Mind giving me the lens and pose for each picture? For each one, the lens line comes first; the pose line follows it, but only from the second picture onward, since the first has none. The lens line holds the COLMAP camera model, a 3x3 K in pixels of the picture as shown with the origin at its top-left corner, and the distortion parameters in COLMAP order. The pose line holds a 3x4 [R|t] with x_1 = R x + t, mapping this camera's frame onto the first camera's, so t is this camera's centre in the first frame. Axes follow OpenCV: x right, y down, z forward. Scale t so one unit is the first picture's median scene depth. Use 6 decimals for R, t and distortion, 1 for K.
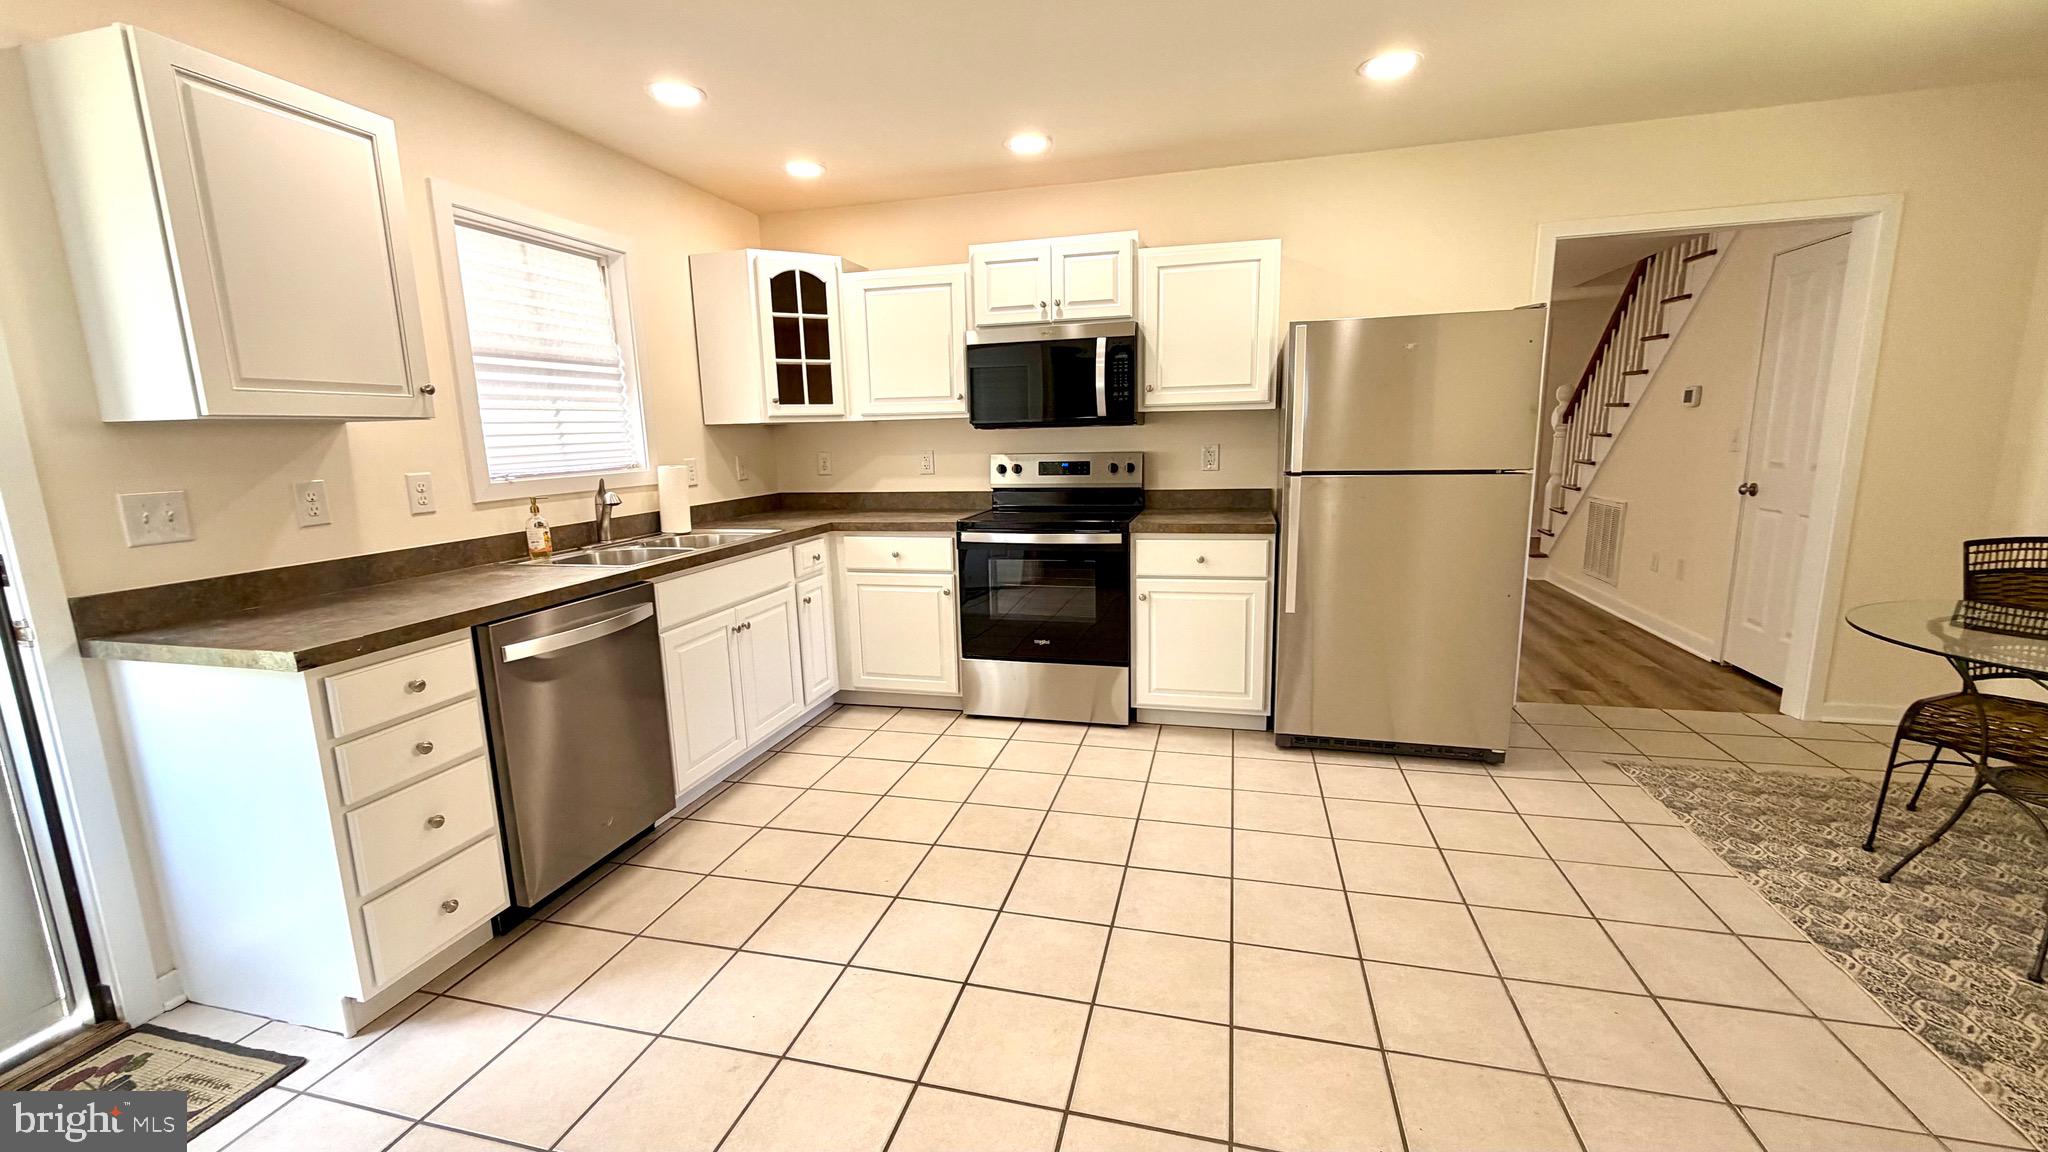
lens RADIAL K [[811.7, 0, 1014.3], [0, 811.7, 569.9], [0, 0, 1]] dist [-0.001565, 0.000297]
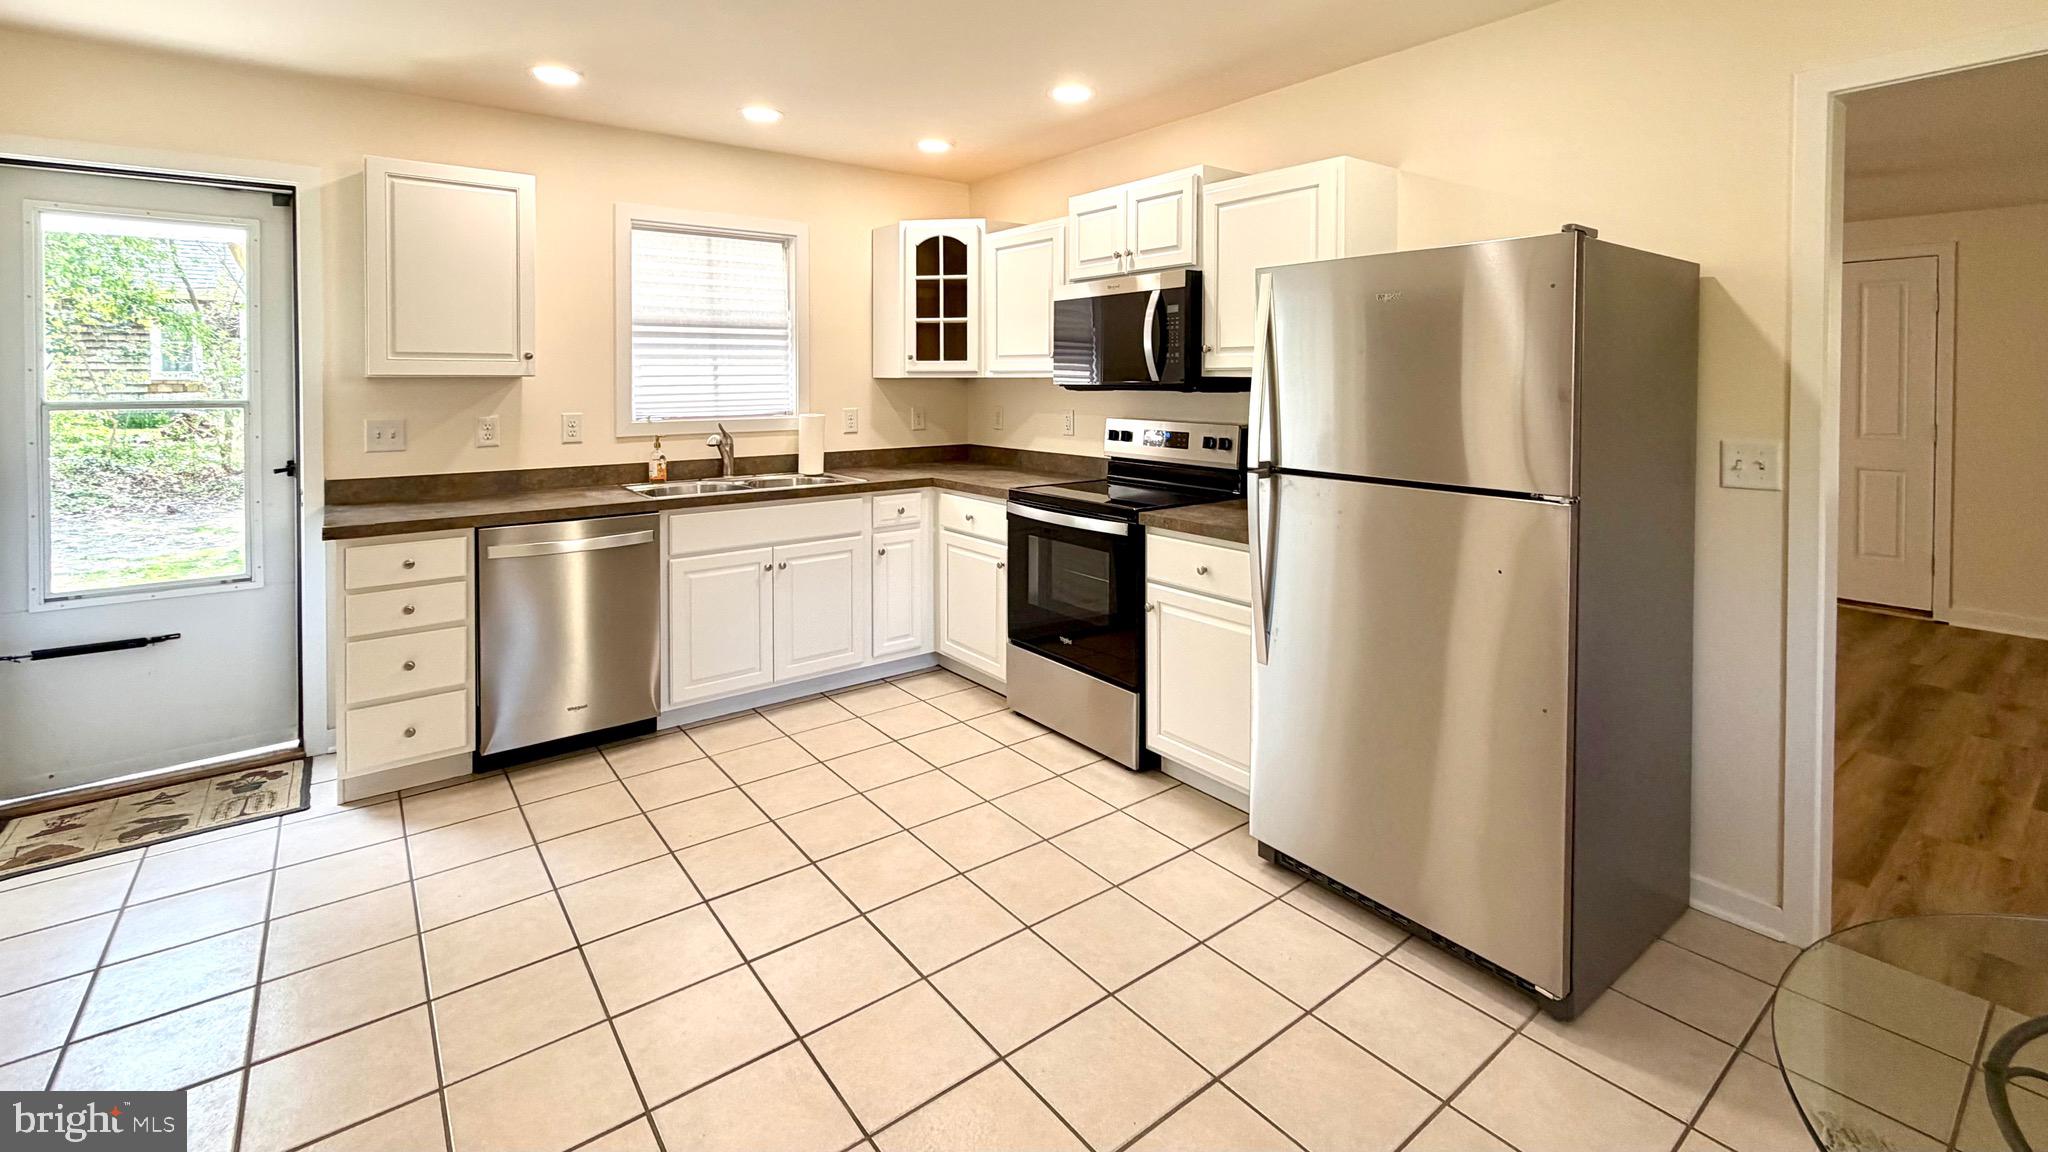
lens RADIAL K [[891.3, 0, 995.8], [0, 891.3, 387.5], [0, 0, 1]] dist [0.000590, 0.000168]
pose [[0.790188, 0.030583, -0.612100, 0.558834], [-0.122058, 0.986599, -0.108276, -0.065108], [0.600587, 0.160270, 0.783332, 0.187160]]
